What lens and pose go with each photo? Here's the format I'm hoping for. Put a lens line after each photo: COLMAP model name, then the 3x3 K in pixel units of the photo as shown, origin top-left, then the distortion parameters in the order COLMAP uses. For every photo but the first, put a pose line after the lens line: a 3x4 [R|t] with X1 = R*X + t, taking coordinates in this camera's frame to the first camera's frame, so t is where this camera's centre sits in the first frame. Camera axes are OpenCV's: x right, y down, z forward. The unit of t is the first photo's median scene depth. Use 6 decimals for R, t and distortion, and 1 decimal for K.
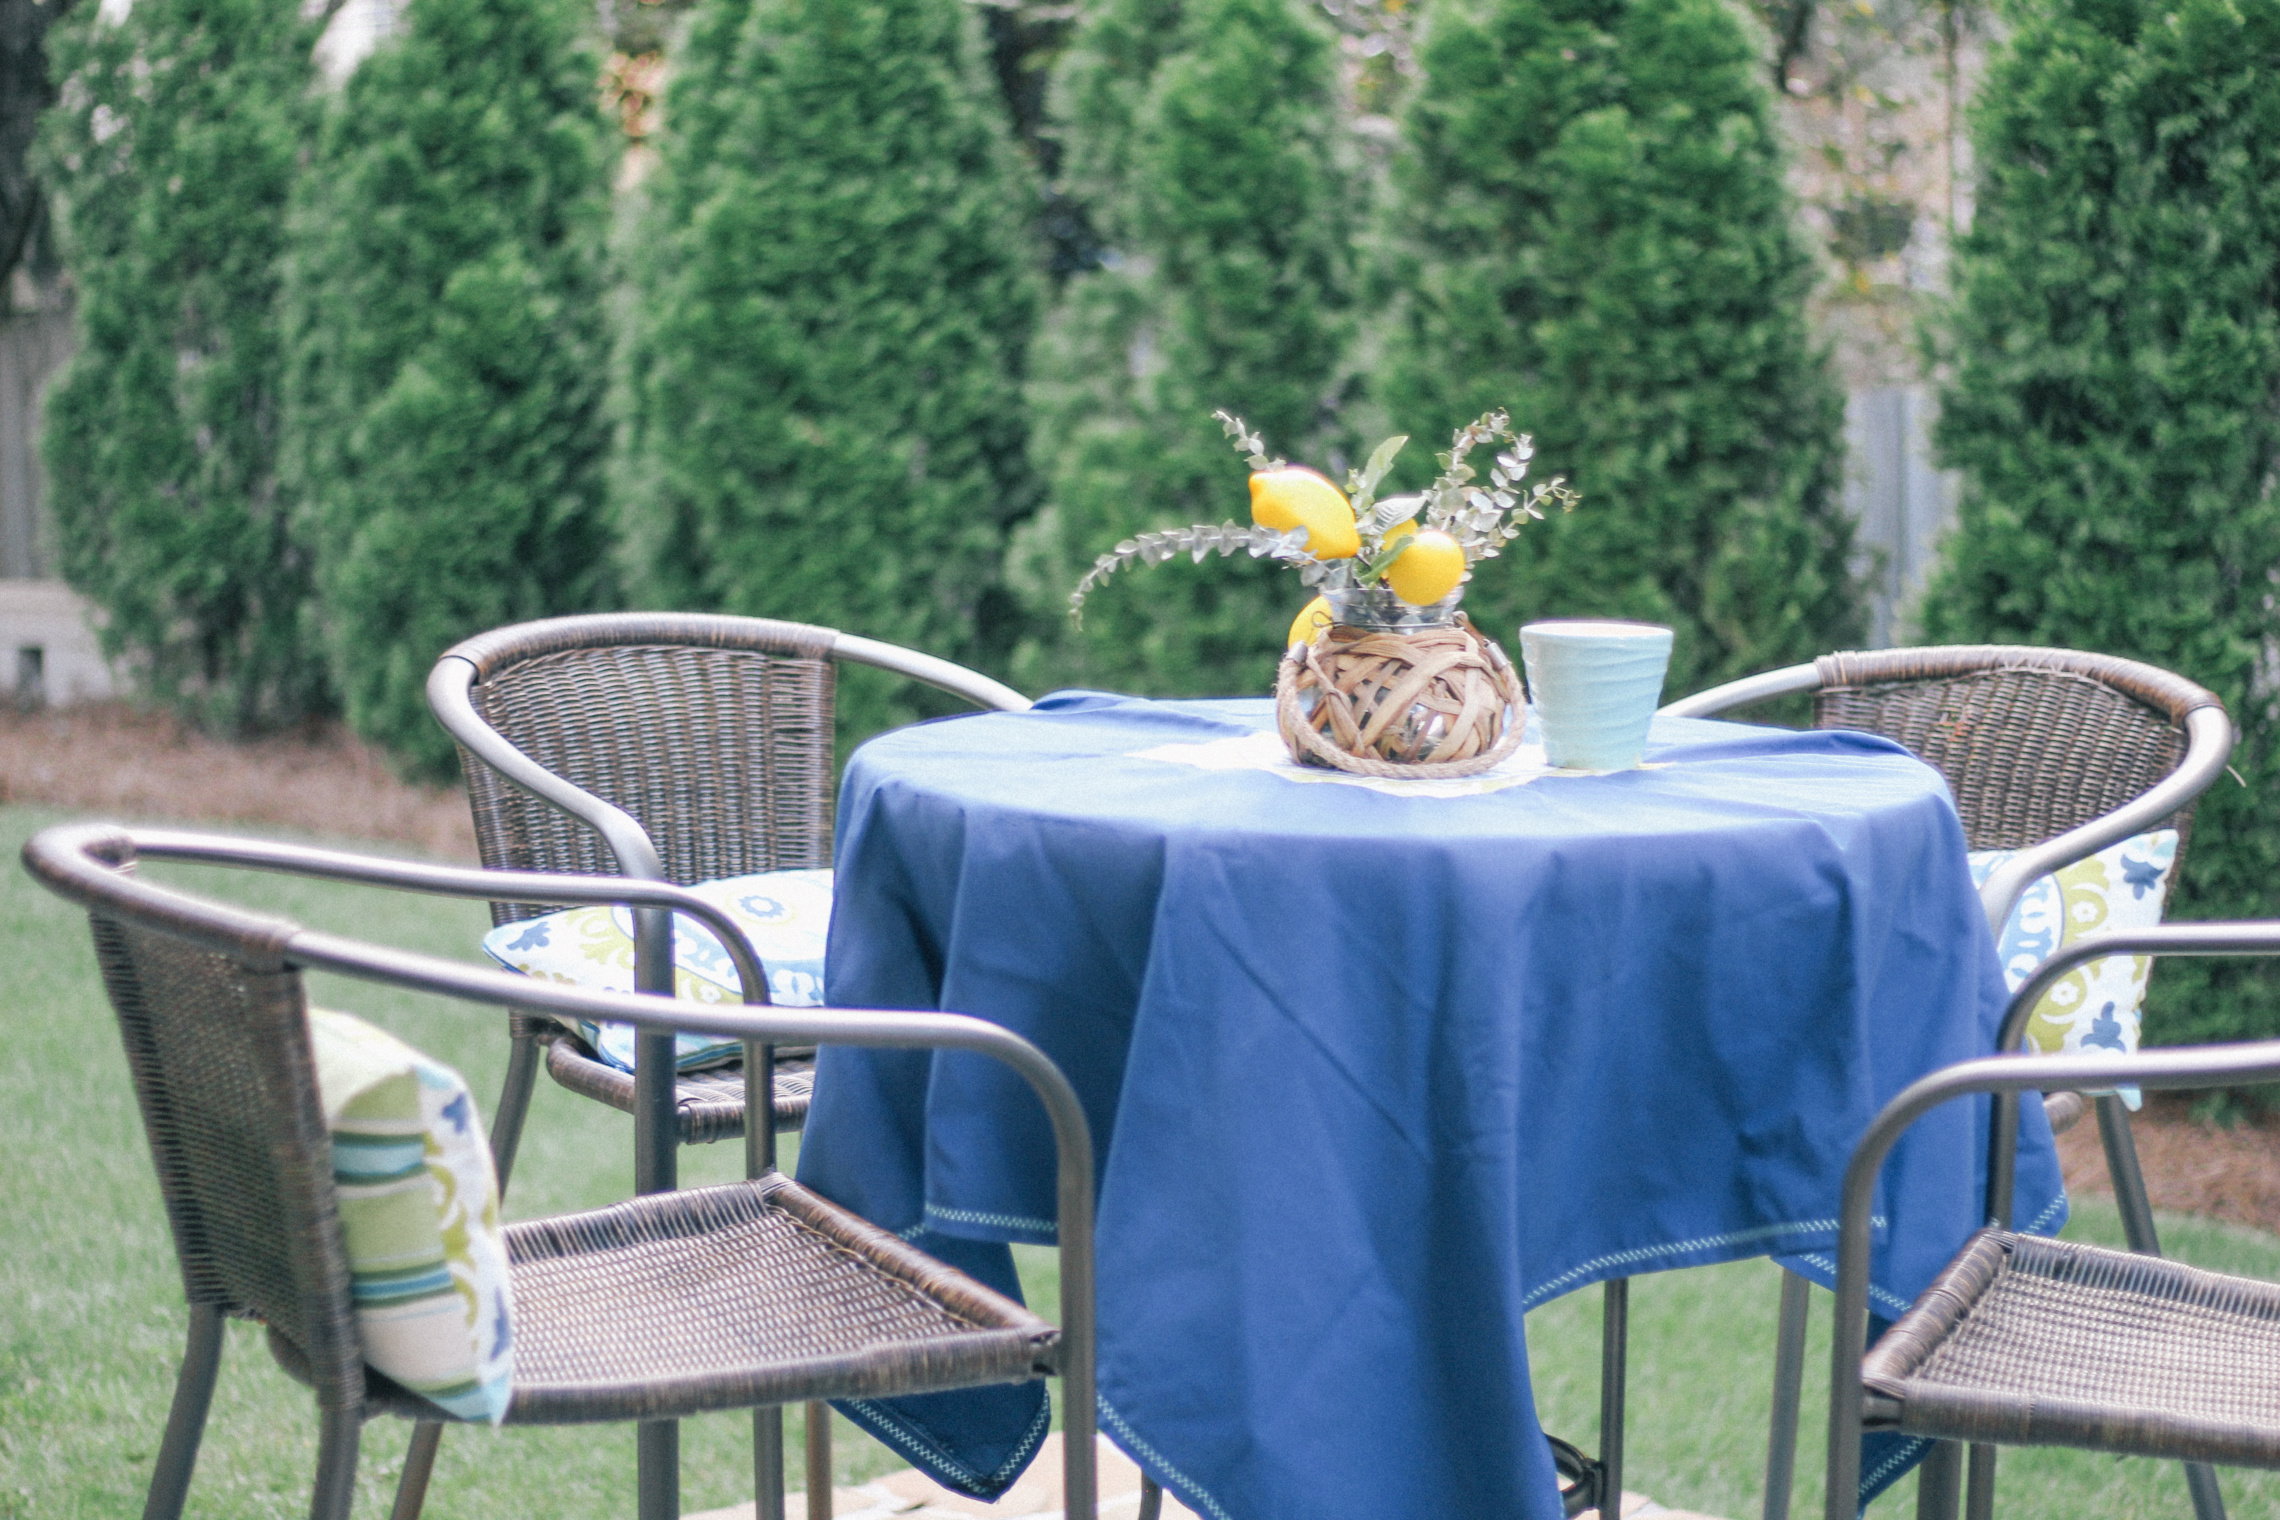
lens RADIAL K [[5524.5, 0, 1140.0], [0, 5524.5, 760.0], [0, 0, 1]] dist [-0.086408, -0.031529]
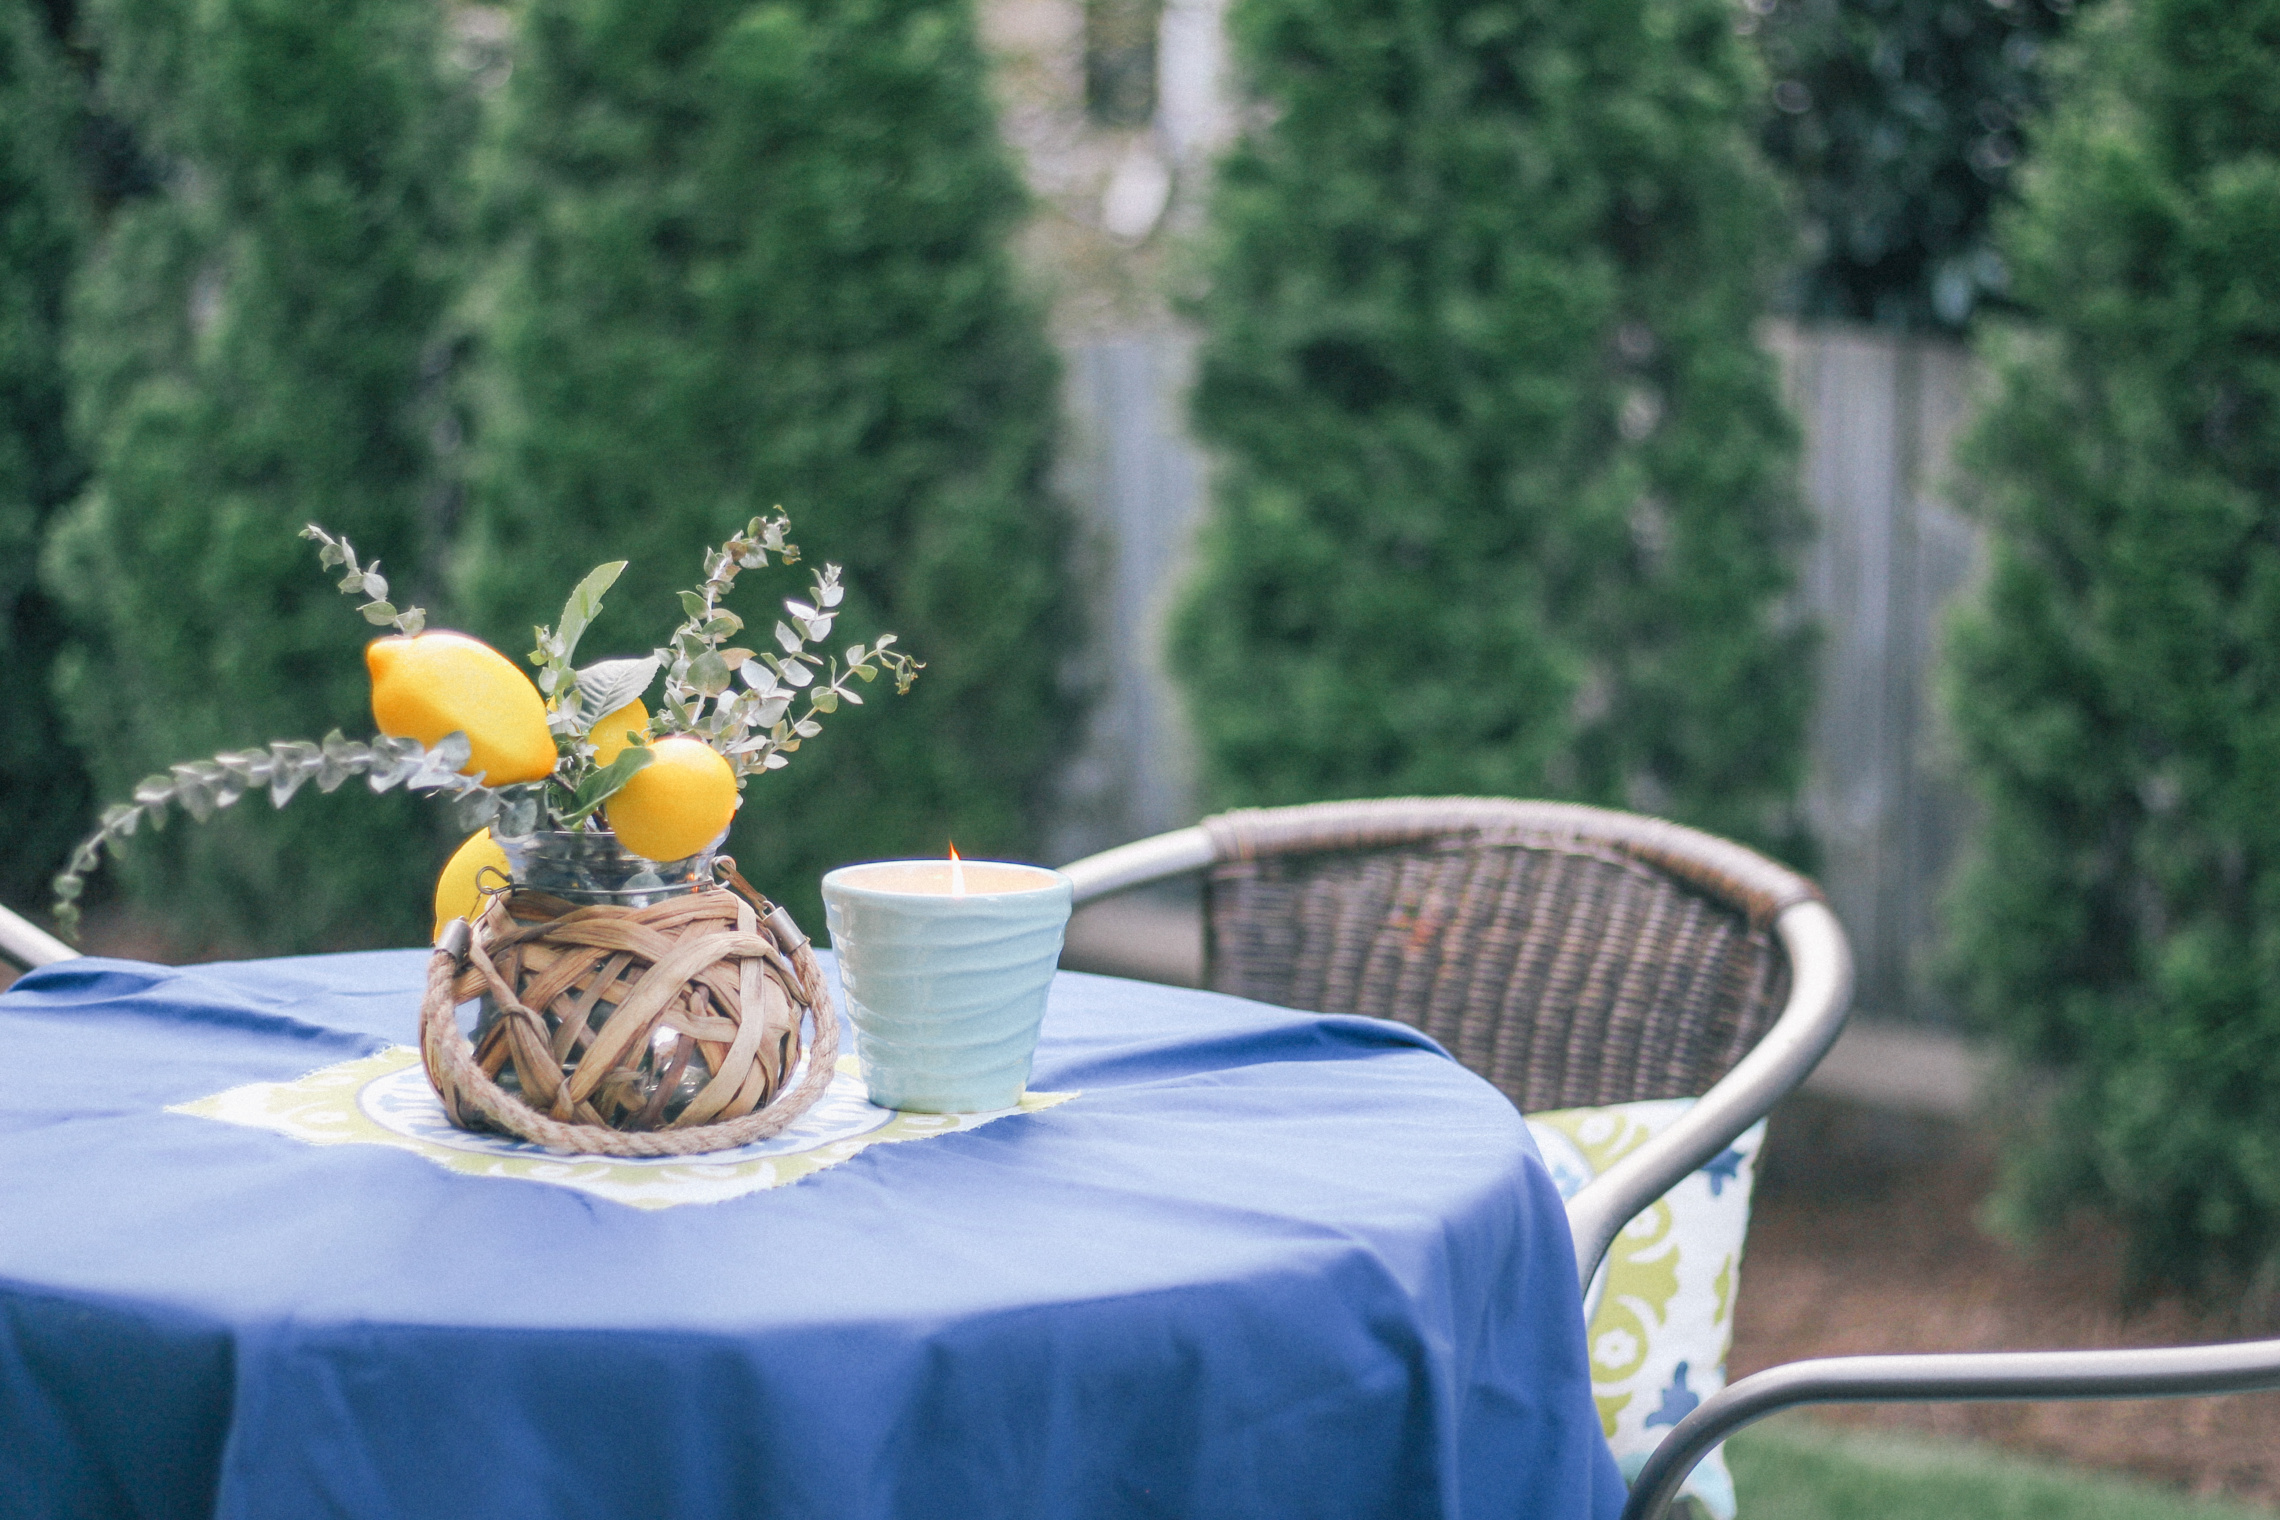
lens RADIAL K [[5524.5, 0, 1140.0], [0, 5524.5, 760.0], [0, 0, 1]] dist [-0.086408, -0.031529]
pose [[0.986252, -0.021349, 0.163861, 0.004547], [0.018159, 0.999616, 0.020943, -0.049057], [-0.164245, -0.017679, 0.986261, 0.400978]]
